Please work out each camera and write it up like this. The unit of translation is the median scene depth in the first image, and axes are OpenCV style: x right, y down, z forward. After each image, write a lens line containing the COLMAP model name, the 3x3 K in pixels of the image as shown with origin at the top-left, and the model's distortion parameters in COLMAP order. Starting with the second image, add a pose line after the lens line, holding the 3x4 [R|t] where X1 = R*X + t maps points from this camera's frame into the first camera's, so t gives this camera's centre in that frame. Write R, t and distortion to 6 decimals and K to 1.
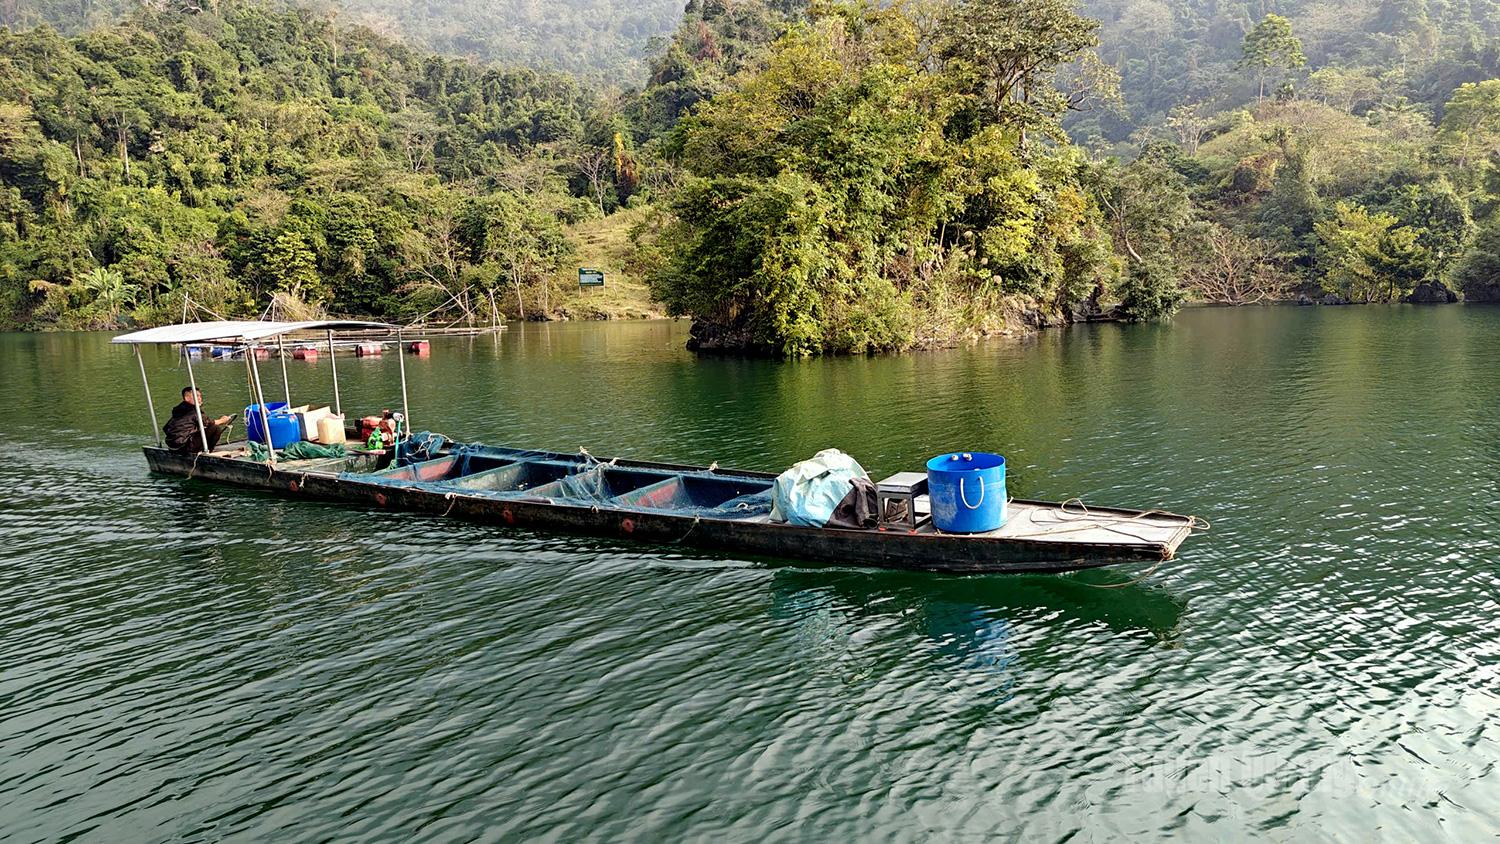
lens RADIAL K [[974.4, 0, 750.0], [0, 974.4, 422.0], [0, 0, 1]] dist [0.076685, -0.090437]
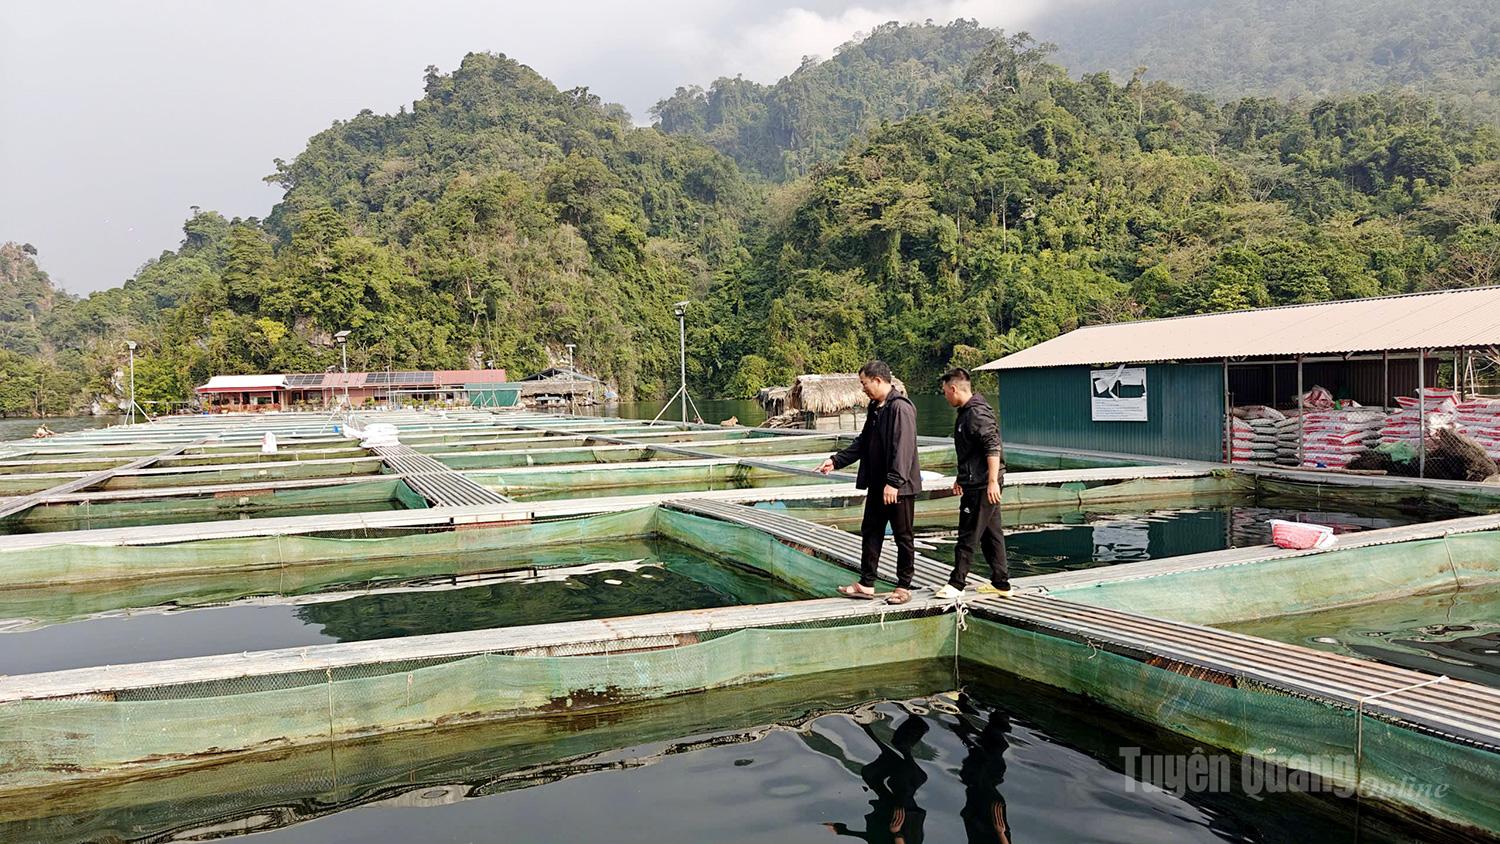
lens RADIAL K [[974.4, 0, 750.0], [0, 974.4, 422.0], [0, 0, 1]] dist [0.076685, -0.090437]
pose [[0.822699, 0.027162, -0.567829, -0.280618], [-0.069265, 0.996205, -0.052701, 0.004255], [0.564242, 0.082688, 0.821458, 0.046108]]
